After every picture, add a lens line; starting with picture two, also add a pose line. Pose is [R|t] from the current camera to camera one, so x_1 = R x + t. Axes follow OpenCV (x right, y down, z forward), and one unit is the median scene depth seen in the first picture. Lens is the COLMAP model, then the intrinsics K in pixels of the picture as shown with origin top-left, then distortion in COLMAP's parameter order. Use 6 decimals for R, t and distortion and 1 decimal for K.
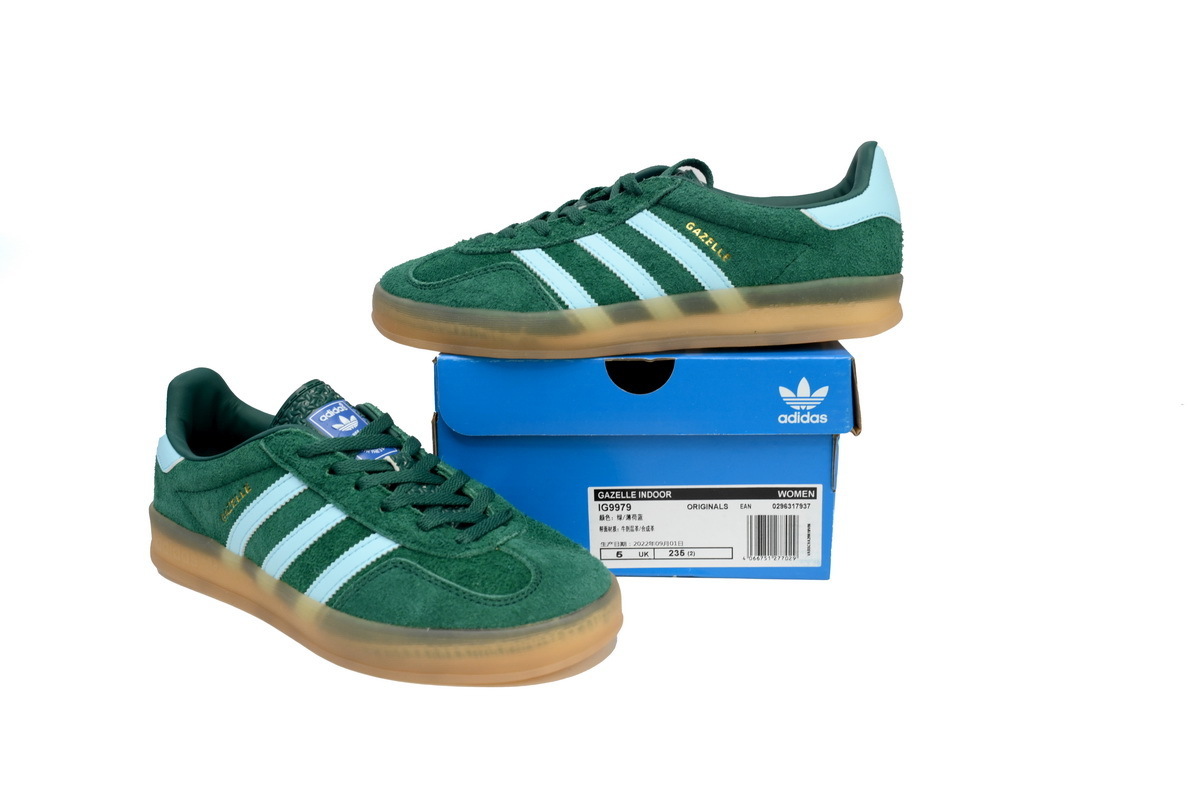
lens RADIAL K [[996.5, 0, 600.0], [0, 996.5, 400.0], [0, 0, 1]] dist [-0.001288, 0.000125]
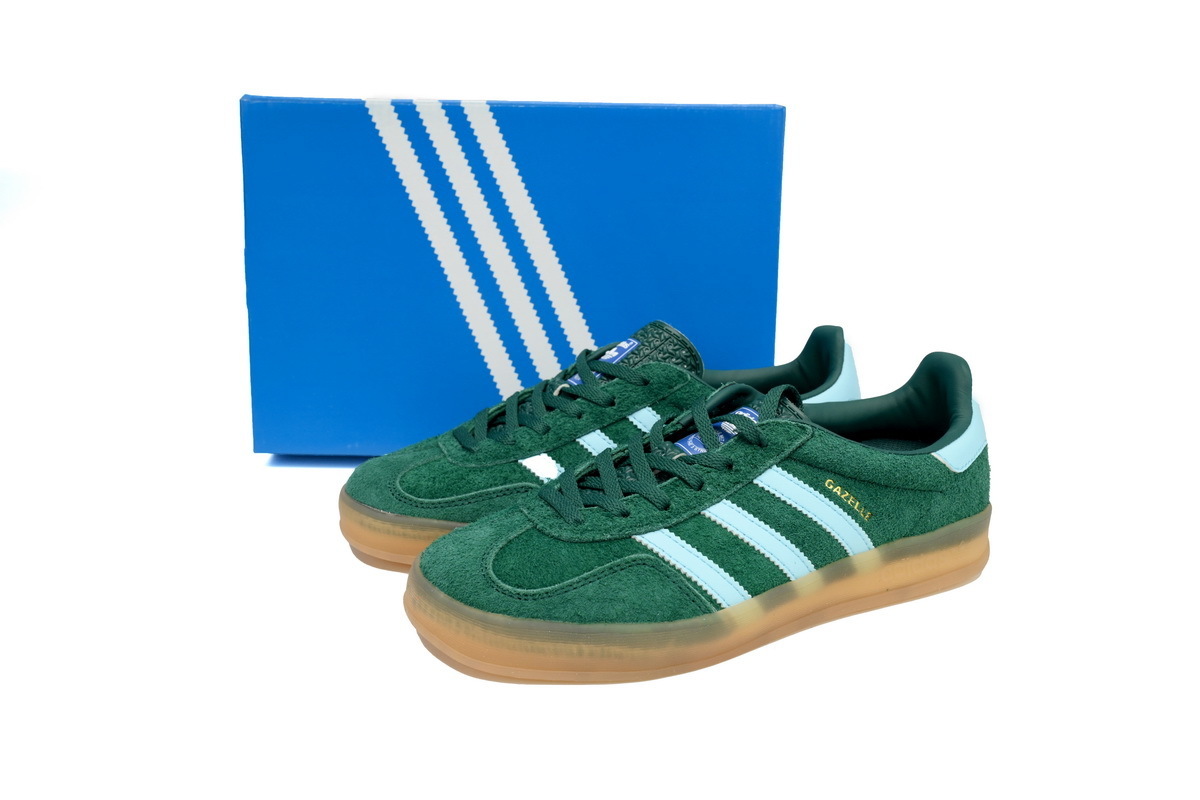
lens RADIAL K [[996.5, 0, 600.0], [0, 996.5, 400.0], [0, 0, 1]] dist [-0.001288, 0.000125]
pose [[0.896843, -0.086715, 0.433767, -0.449409], [0.062732, 0.995619, 0.069331, -0.317030], [-0.437879, -0.034968, 0.898354, 0.319985]]
